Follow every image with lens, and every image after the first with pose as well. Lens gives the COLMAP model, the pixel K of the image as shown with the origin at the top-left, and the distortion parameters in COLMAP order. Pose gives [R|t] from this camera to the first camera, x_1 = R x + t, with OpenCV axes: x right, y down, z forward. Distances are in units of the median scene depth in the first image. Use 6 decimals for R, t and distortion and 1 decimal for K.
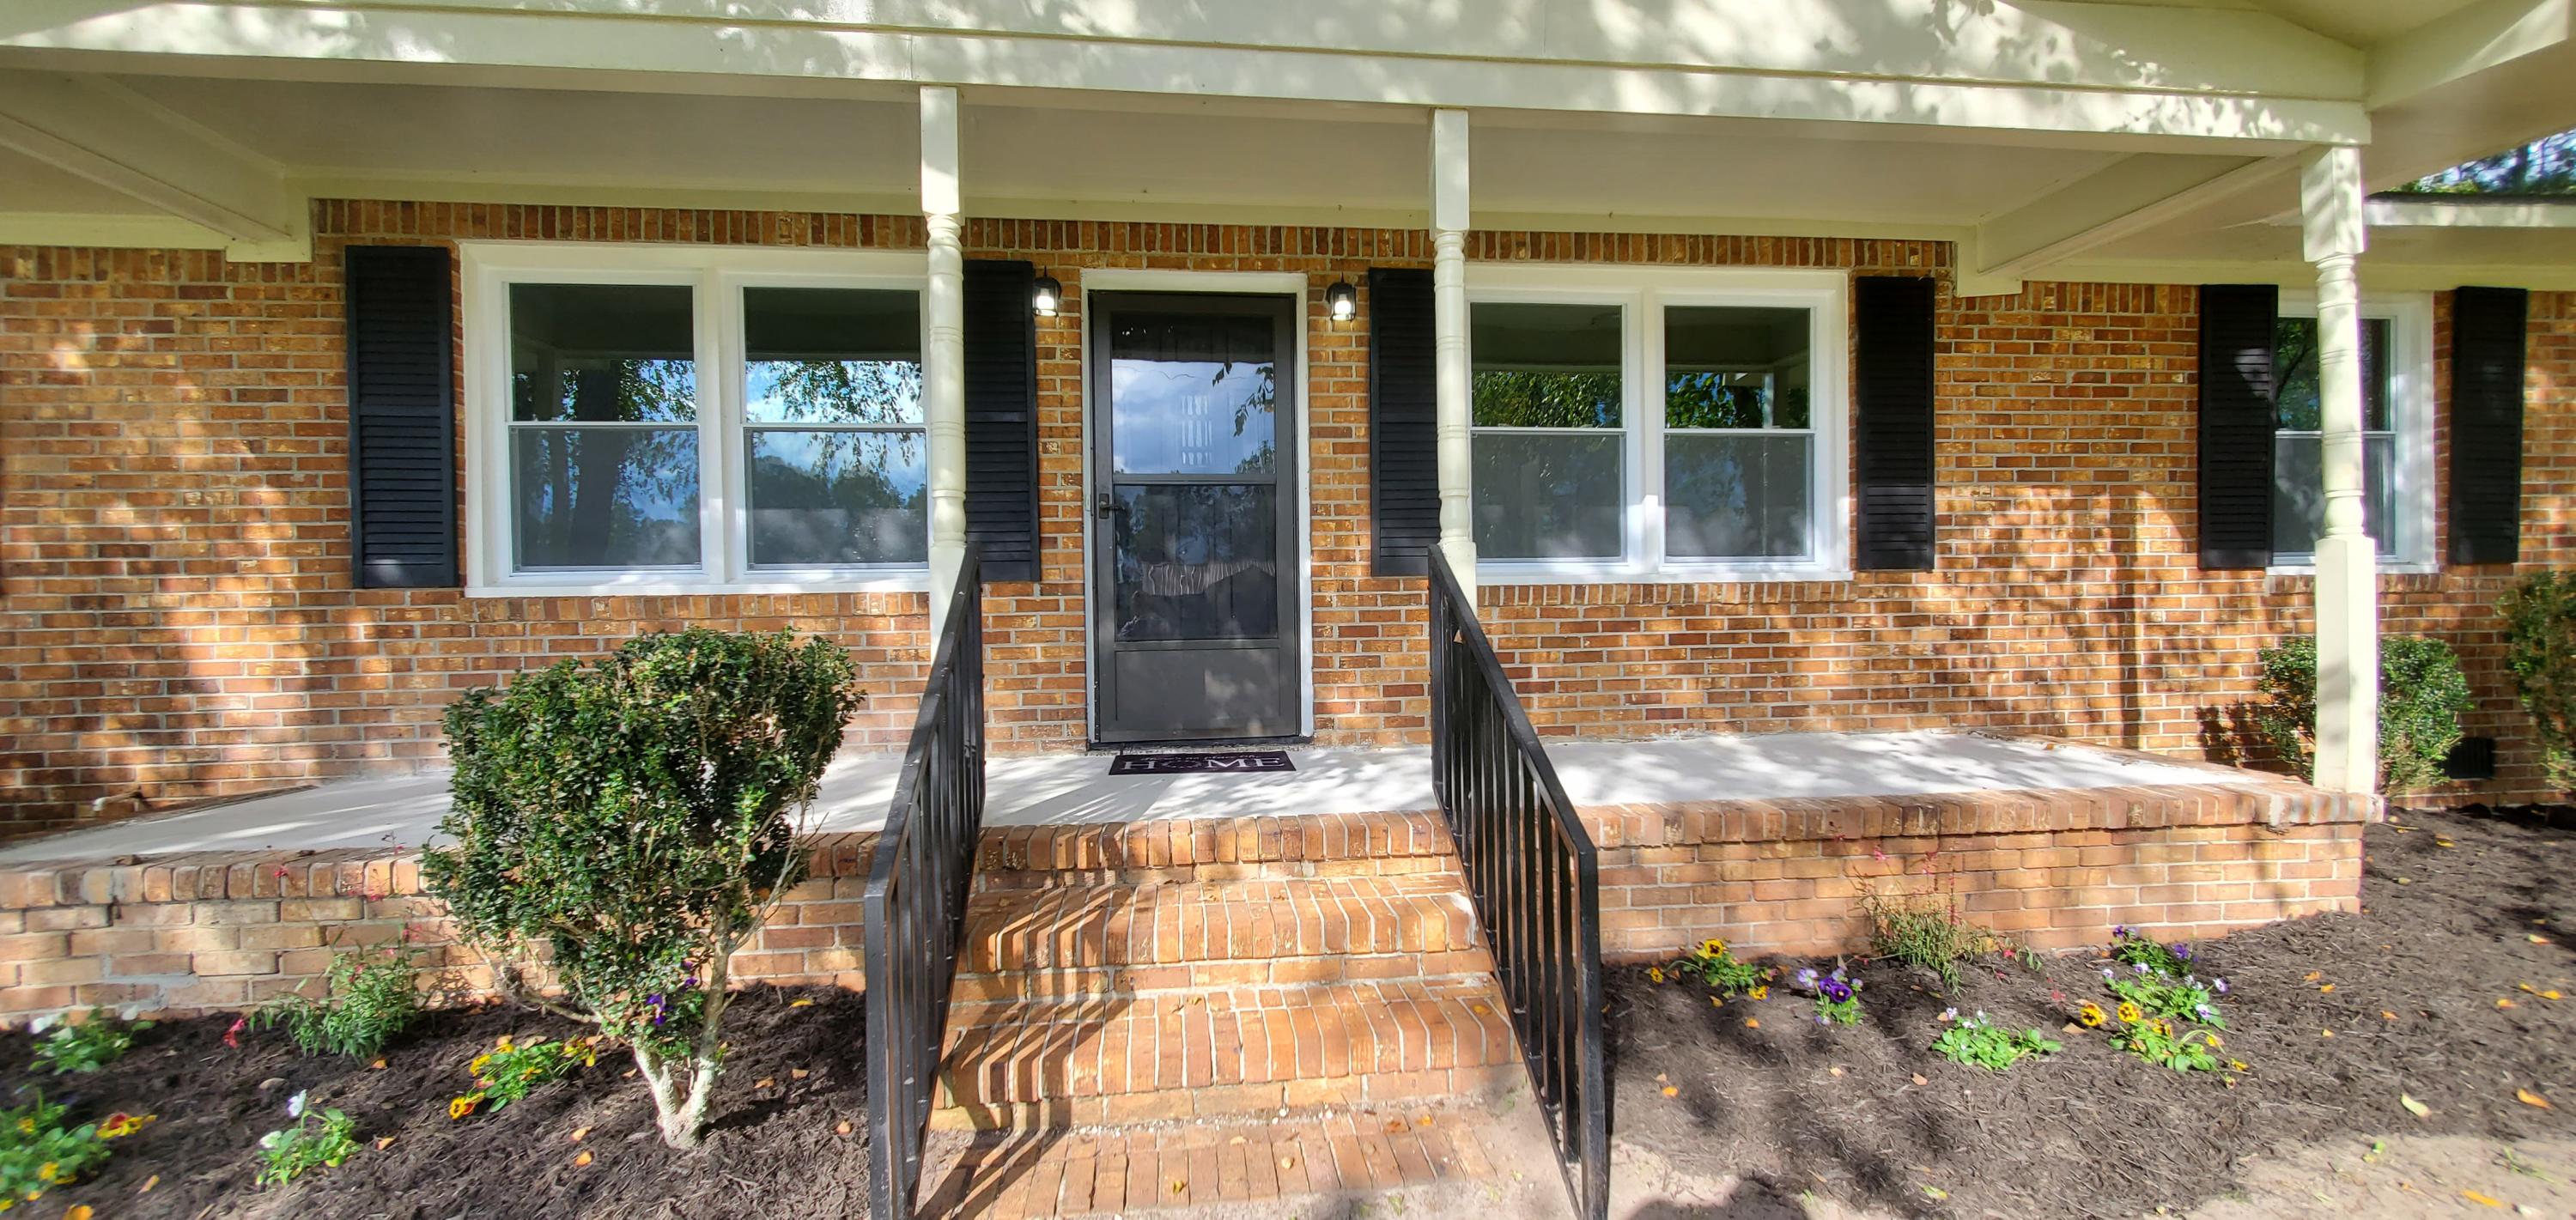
lens RADIAL K [[1003.3, 0, 1280.5], [0, 1003.3, 613.6], [0, 0, 1]] dist [0.002028, -0.000979]
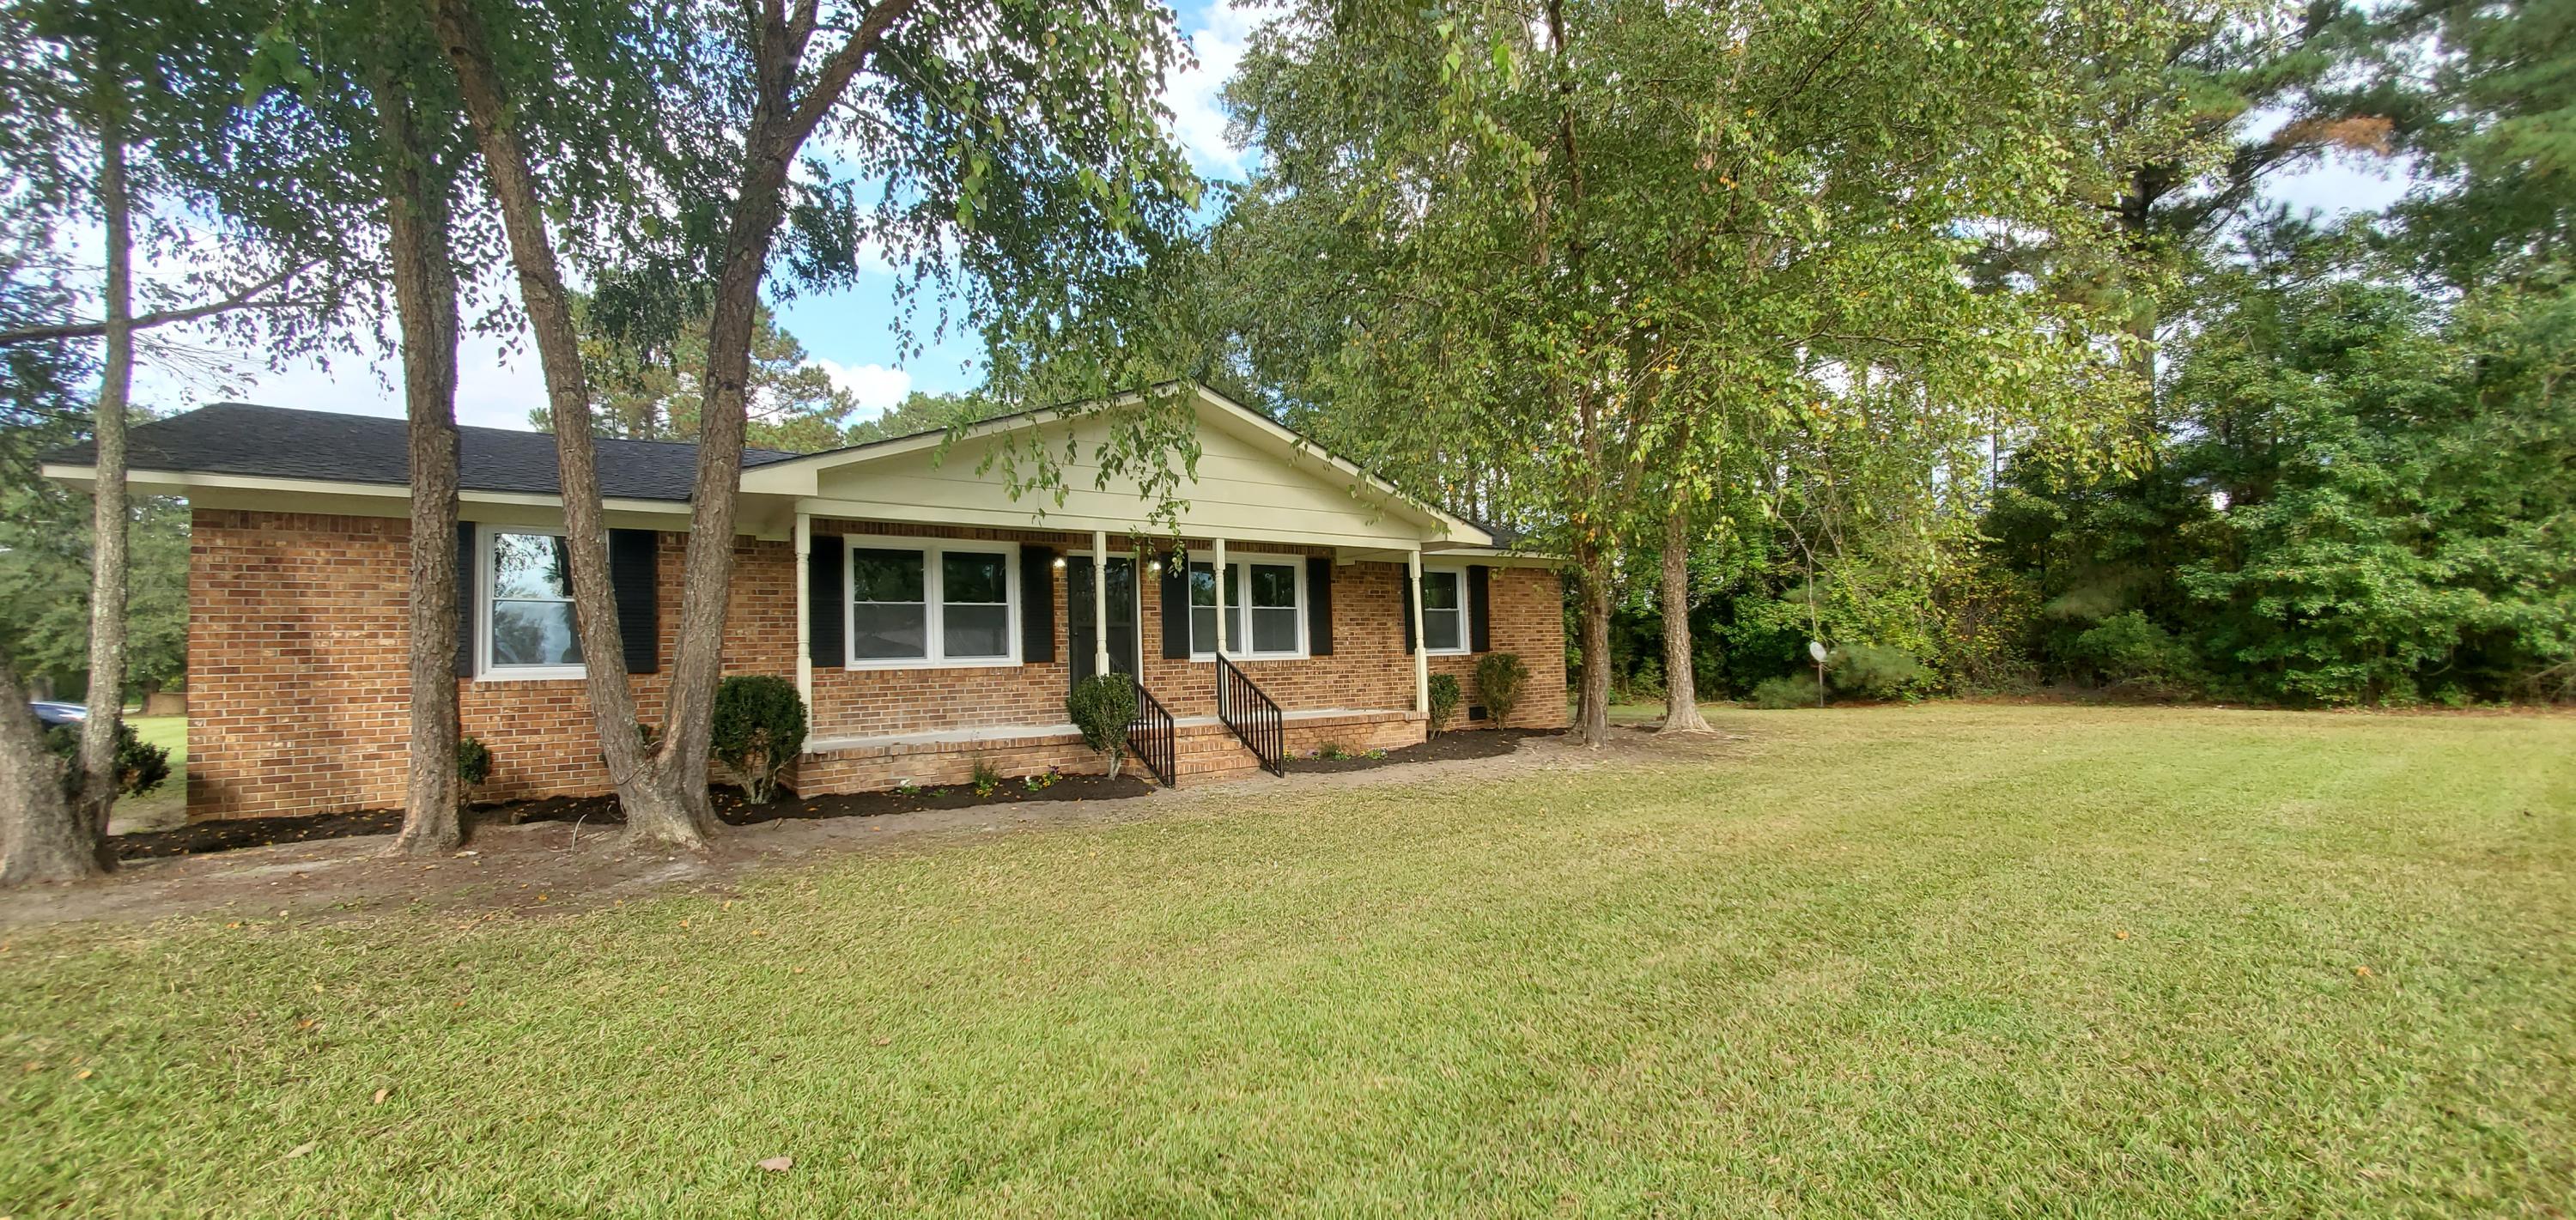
lens RADIAL K [[1003.3, 0, 1280.5], [0, 1003.3, 613.6], [0, 0, 1]] dist [0.002028, -0.000979]
pose [[0.876320, 0.014268, 0.481519, -1.137332], [0.022088, 0.997320, -0.069751, 0.044019], [-0.481224, 0.071760, 0.873656, -1.895895]]
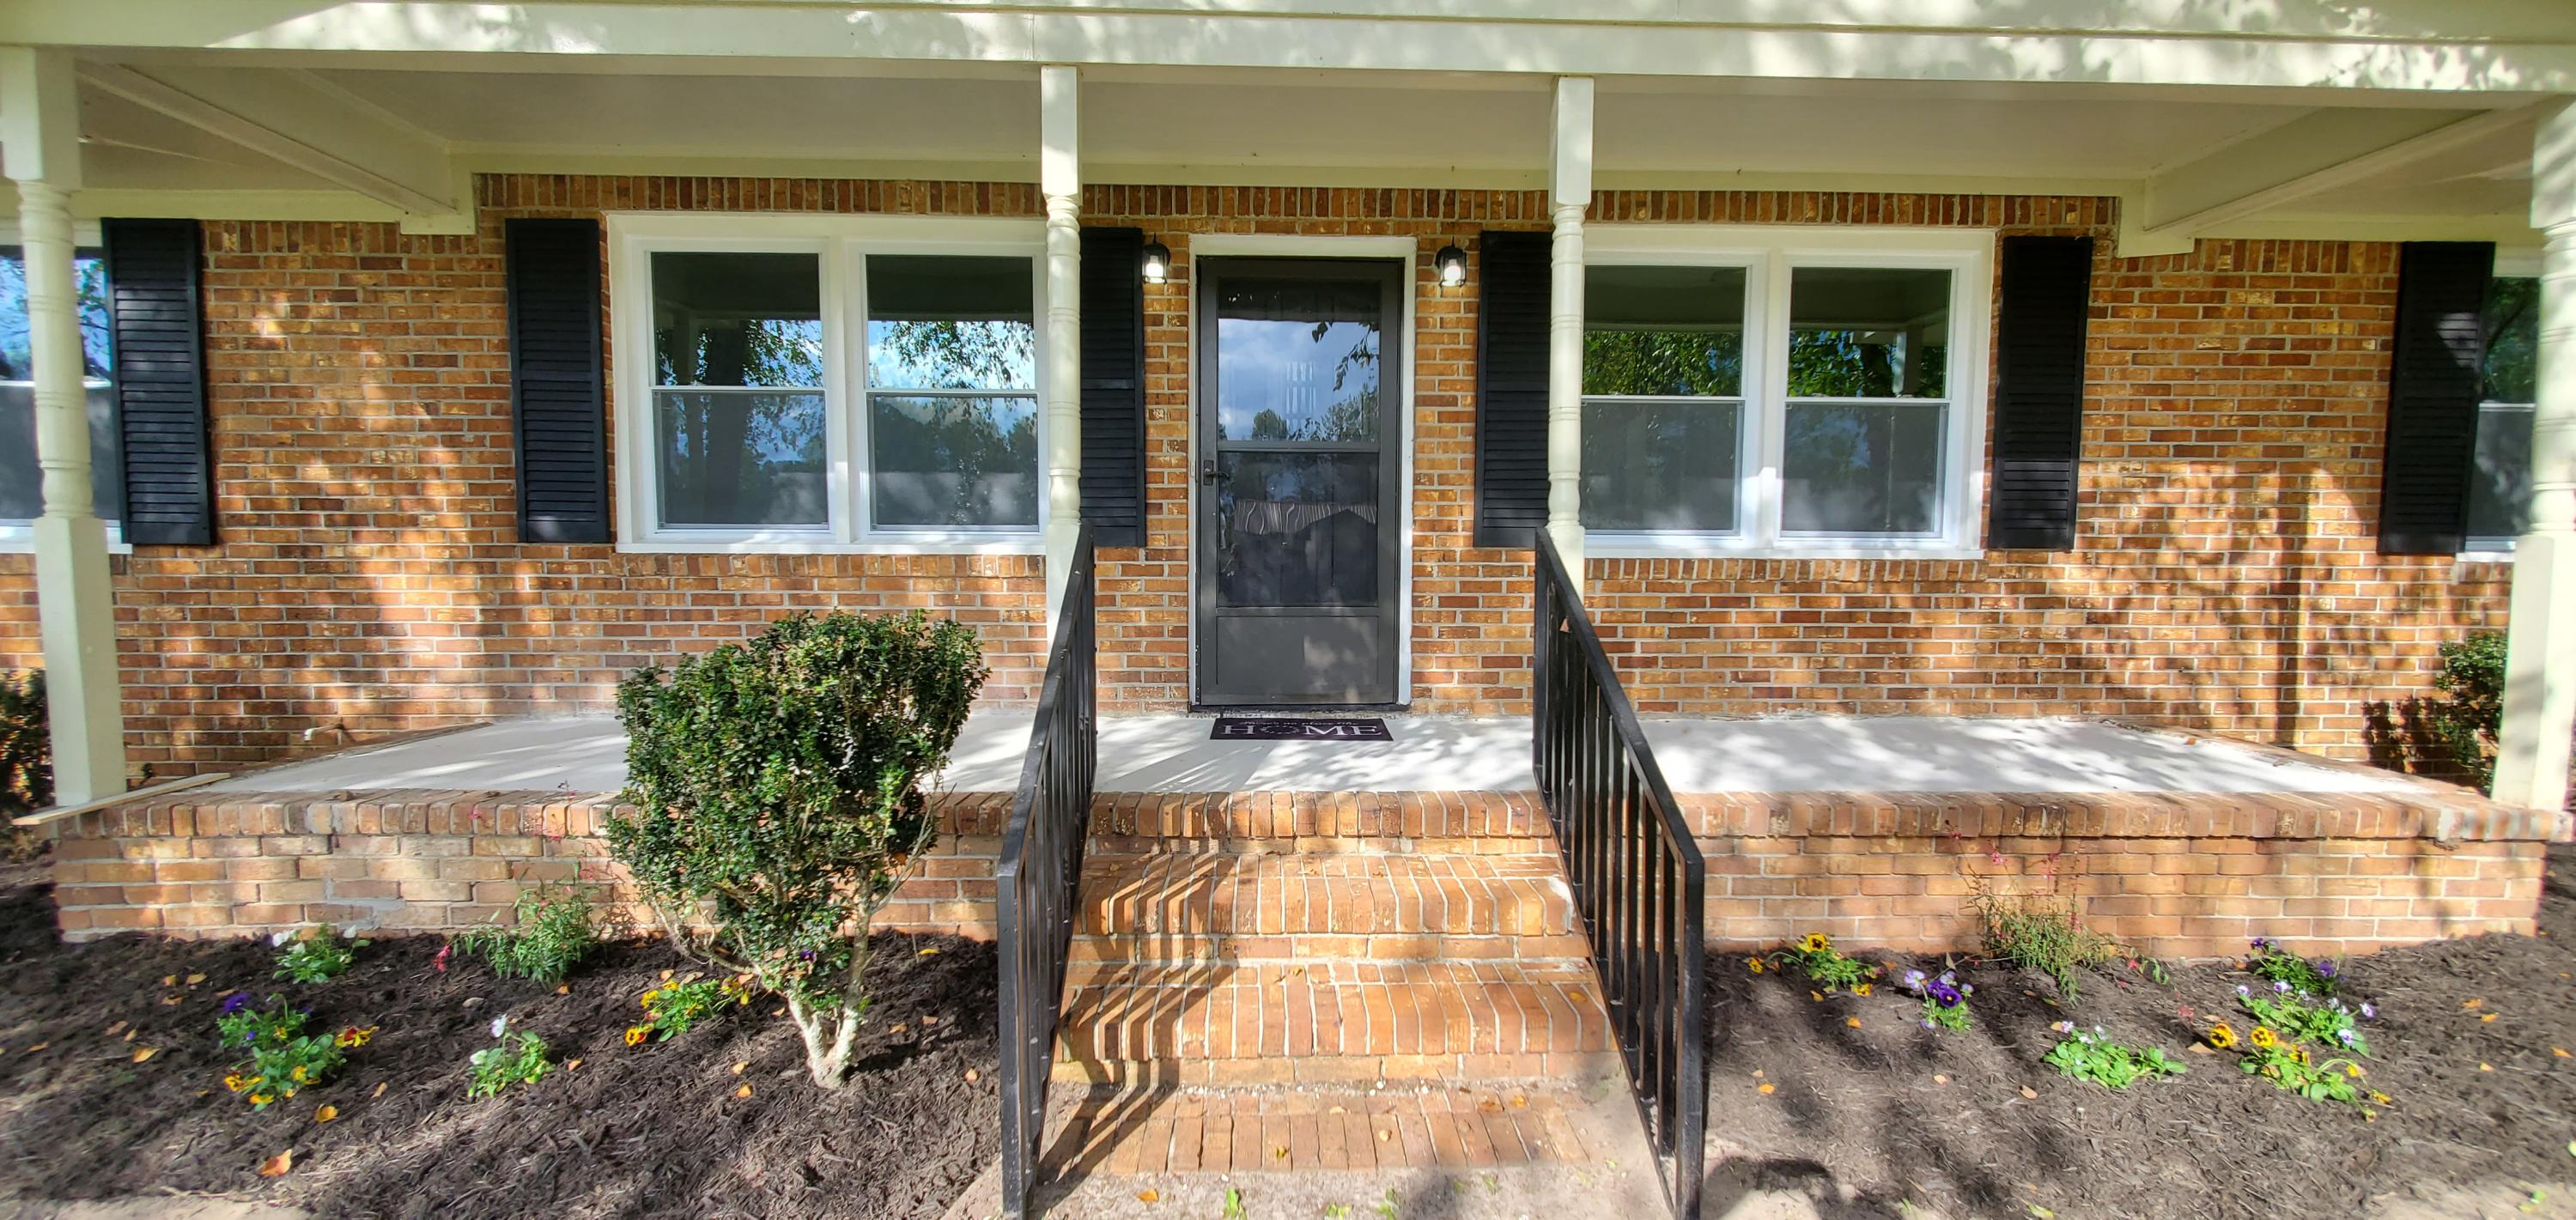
lens RADIAL K [[1004.6, 0, 1288.0], [0, 1004.6, 610.0], [0, 0, 1]] dist [0.002088, -0.000572]
pose [[0.996443, 0.024438, -0.080646, -0.012416], [-0.020093, 0.998324, 0.054264, -0.029277], [0.081837, -0.052451, 0.995265, -0.010569]]
